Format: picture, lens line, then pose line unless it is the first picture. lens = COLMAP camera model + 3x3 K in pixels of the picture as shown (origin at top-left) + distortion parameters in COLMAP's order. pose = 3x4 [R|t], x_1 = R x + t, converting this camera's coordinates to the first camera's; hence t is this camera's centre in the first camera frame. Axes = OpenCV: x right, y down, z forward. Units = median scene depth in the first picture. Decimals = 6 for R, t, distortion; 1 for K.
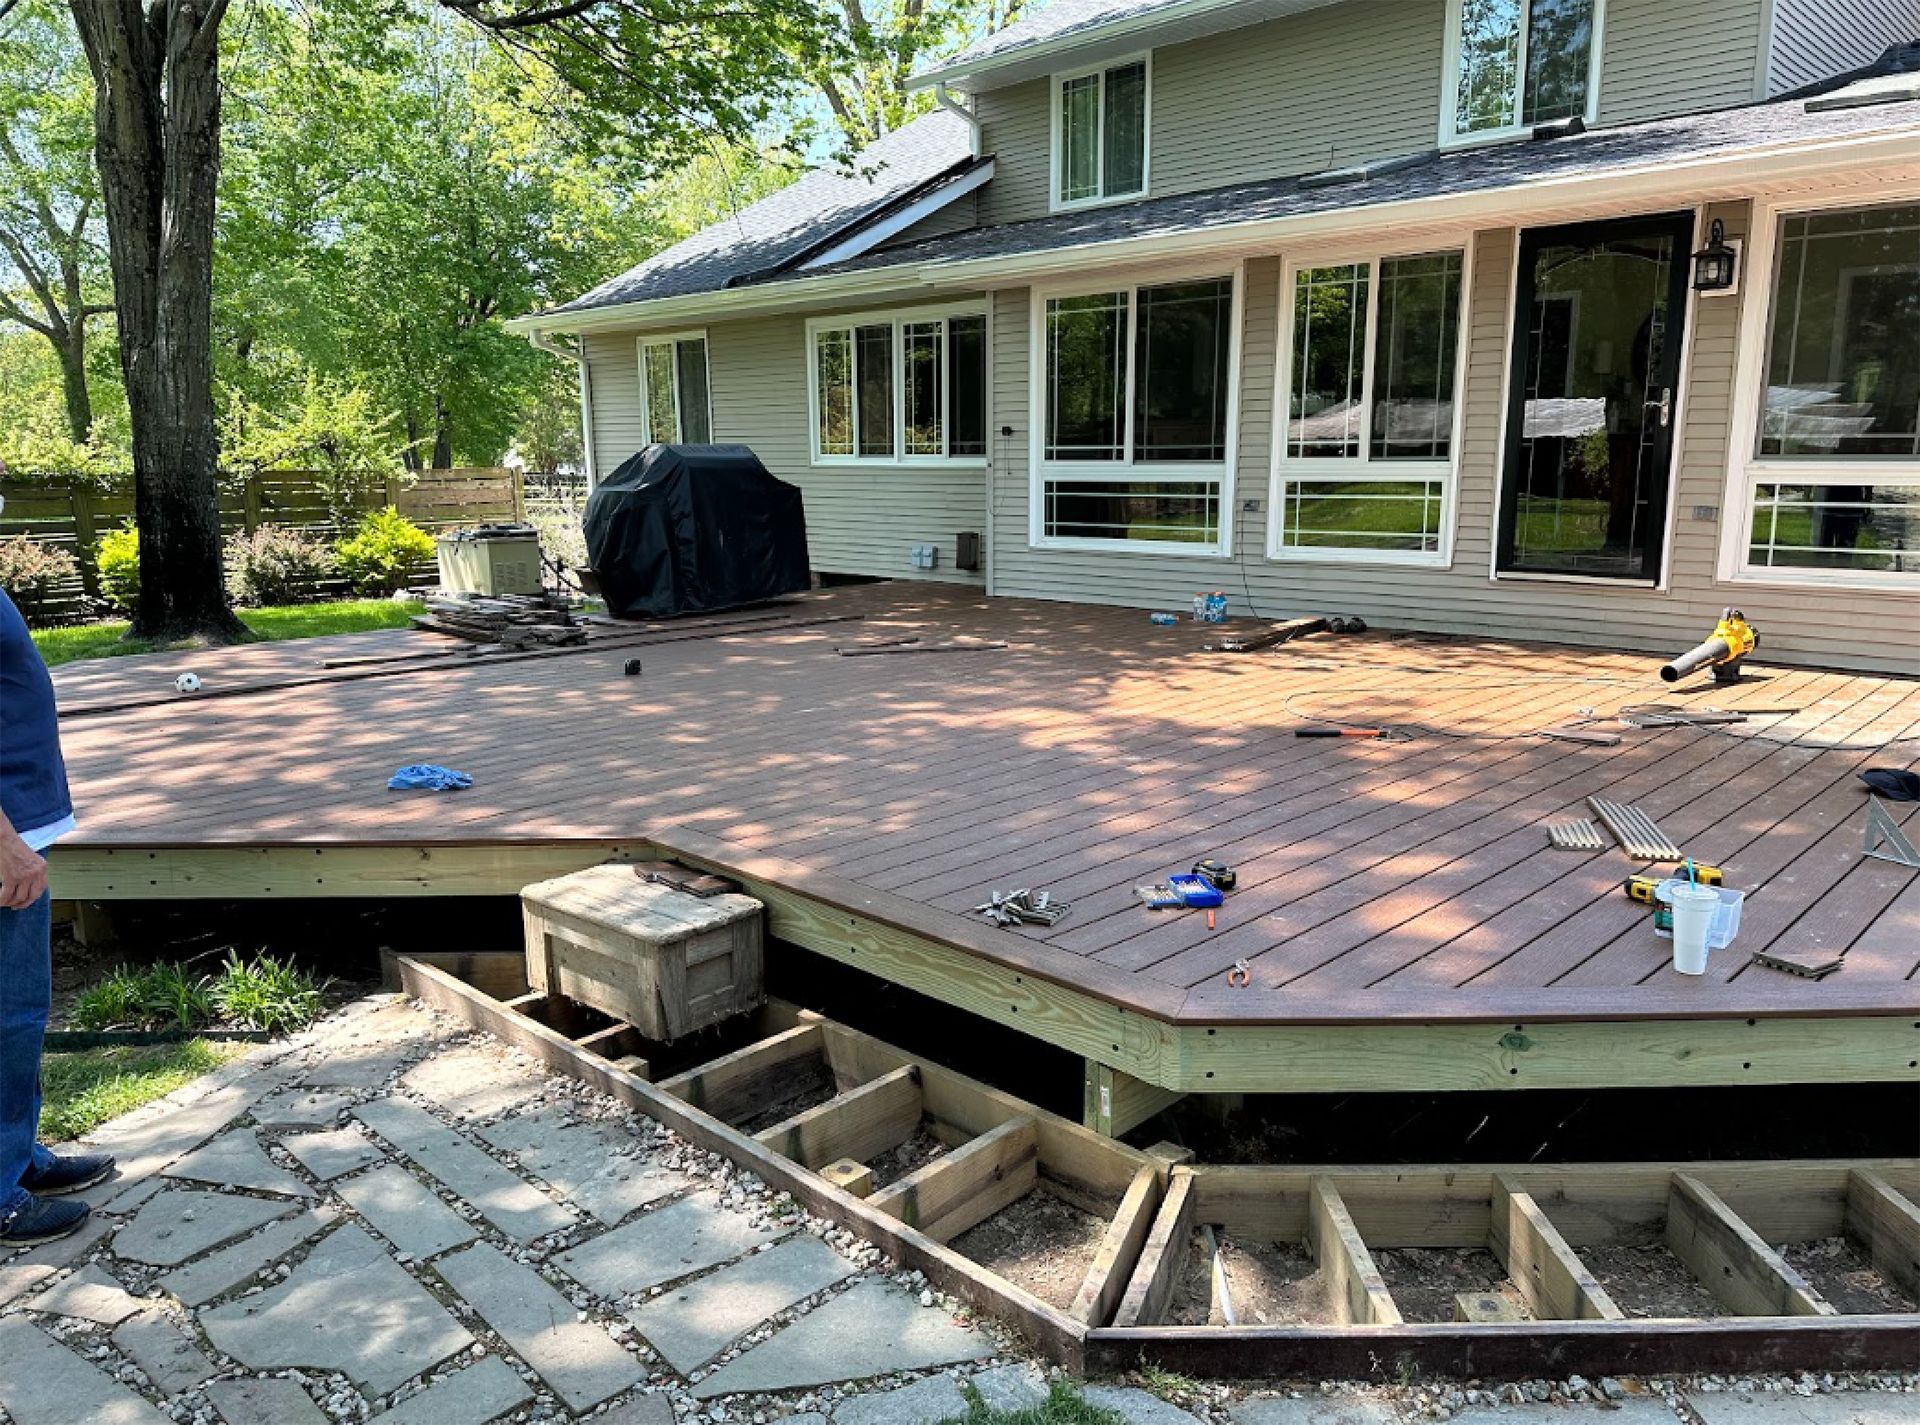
lens RADIAL K [[1366.5, 0, 955.9], [0, 1366.5, 712.6], [0, 0, 1]] dist [0.027043, -0.038393]
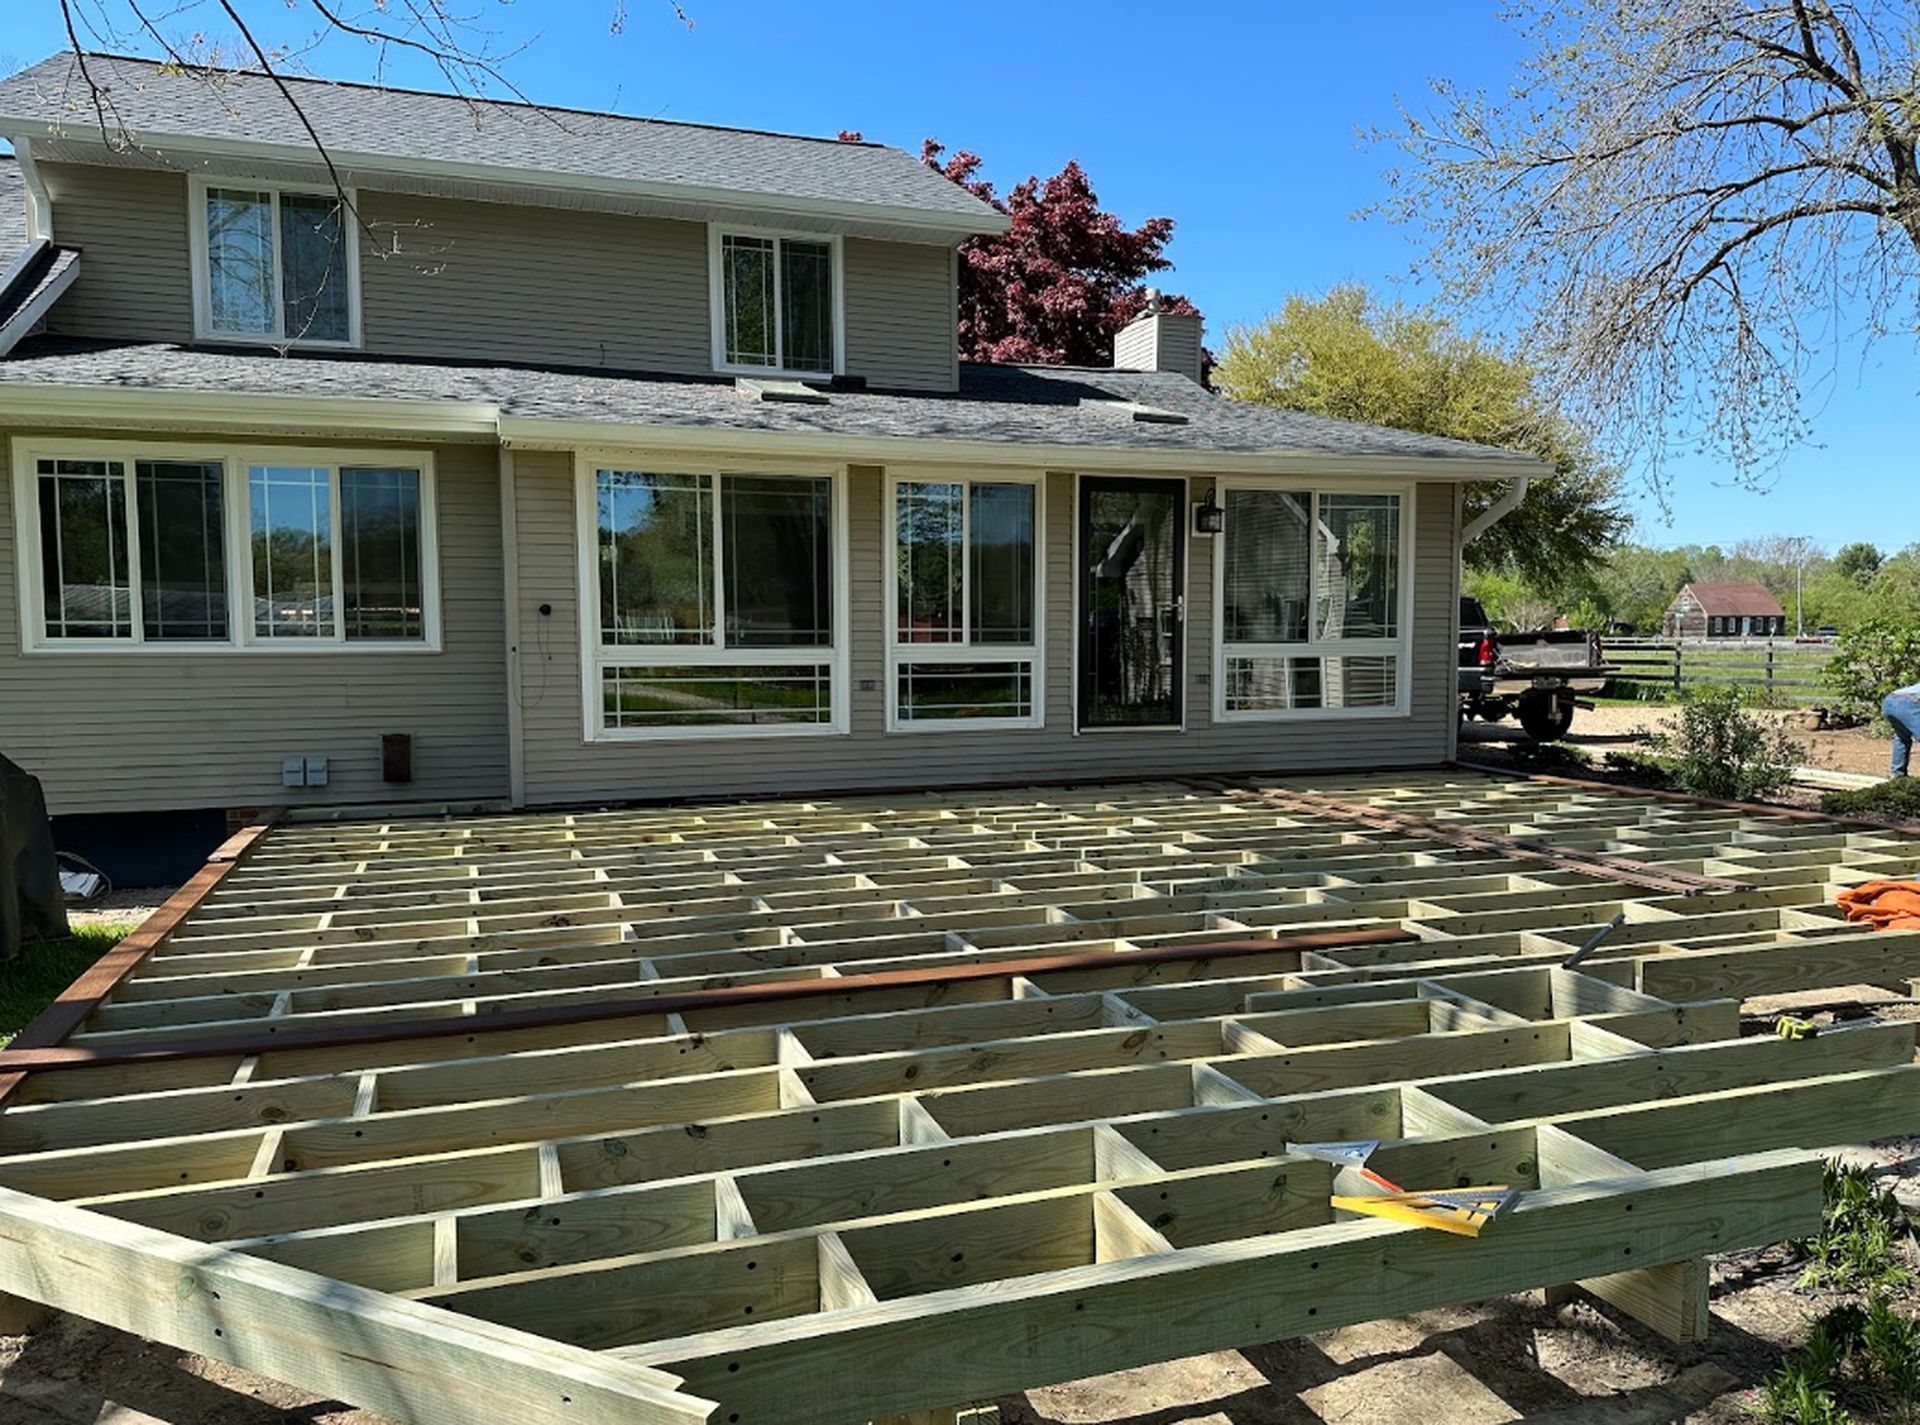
lens RADIAL K [[1366.5, 0, 959.6], [0, 1366.5, 723.9], [0, 0, 1]] dist [0.027043, -0.038393]
pose [[0.442711, -0.049032, 0.895323, -0.730896], [0.165725, 0.985776, -0.027960, -0.079760], [-0.881216, 0.160756, 0.444540, 0.464332]]
